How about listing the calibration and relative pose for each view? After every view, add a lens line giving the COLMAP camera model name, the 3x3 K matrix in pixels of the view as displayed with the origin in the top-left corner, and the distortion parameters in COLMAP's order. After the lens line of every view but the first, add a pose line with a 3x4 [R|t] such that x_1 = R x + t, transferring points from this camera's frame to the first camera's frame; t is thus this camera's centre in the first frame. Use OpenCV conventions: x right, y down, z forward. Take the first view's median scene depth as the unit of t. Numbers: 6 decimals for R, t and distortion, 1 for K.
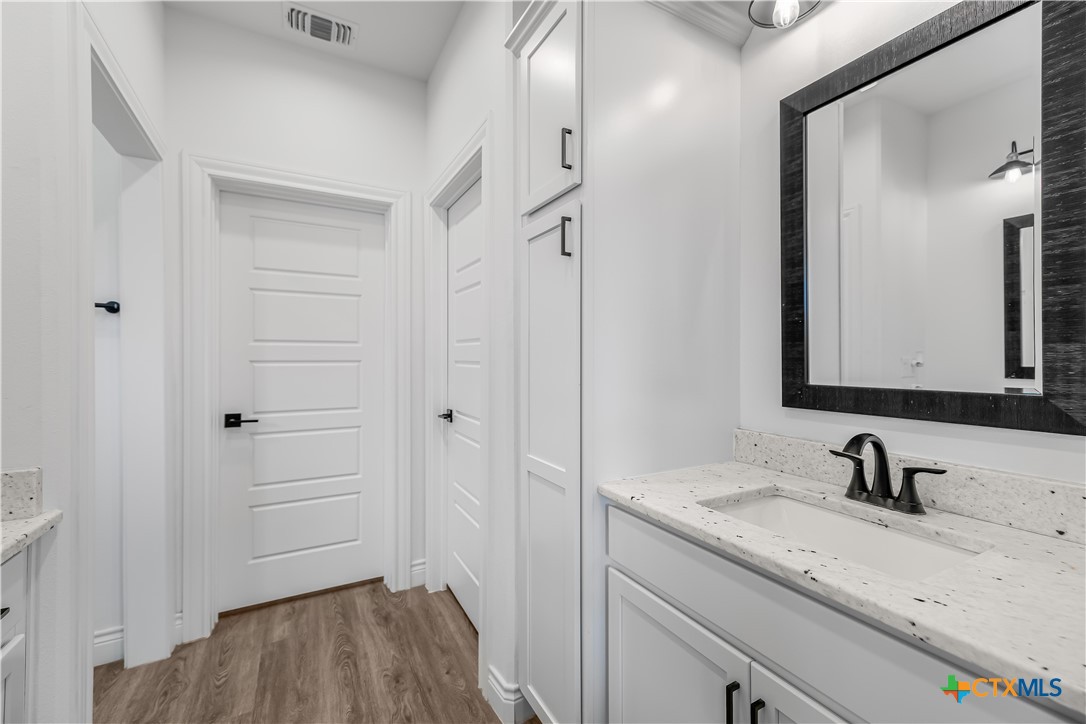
lens RADIAL K [[454.6, 0, 539.9], [0, 454.6, 359.0], [0, 0, 1]] dist [0.009887, 0.000281]
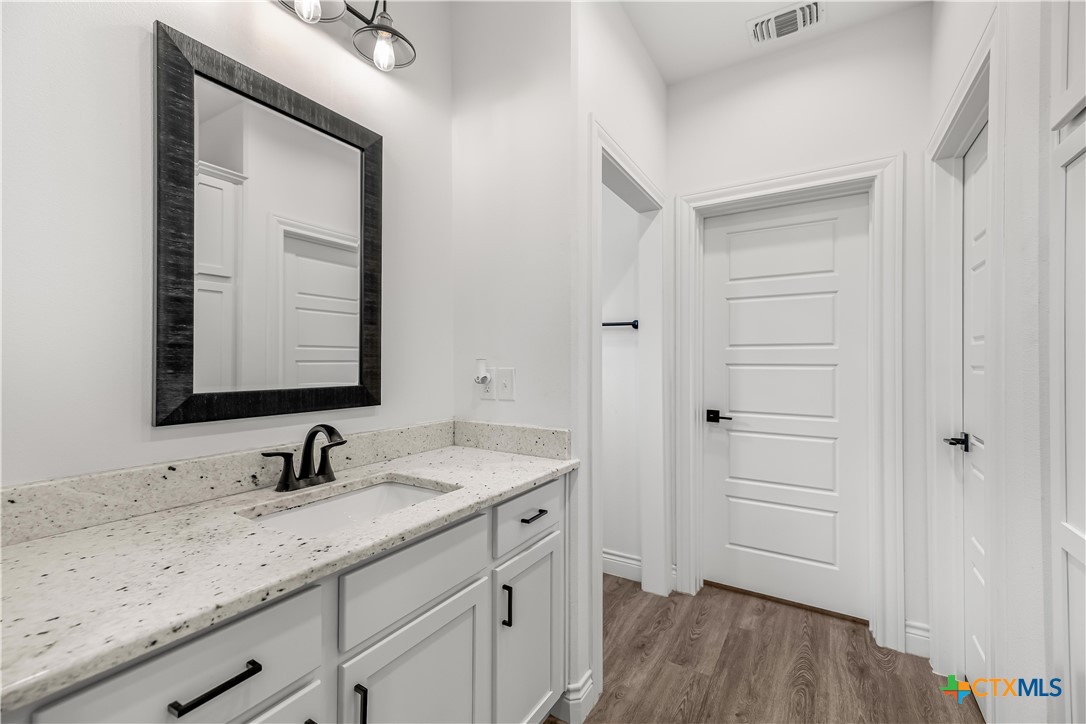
lens RADIAL K [[454.6, 0, 540.1], [0, 454.6, 359.1], [0, 0, 1]] dist [0.009887, 0.000281]
pose [[0.499191, -0.002104, -0.866489, 0.103415], [-0.003811, 0.999982, -0.004624, -0.000672], [0.866484, 0.005610, 0.499174, 0.058444]]
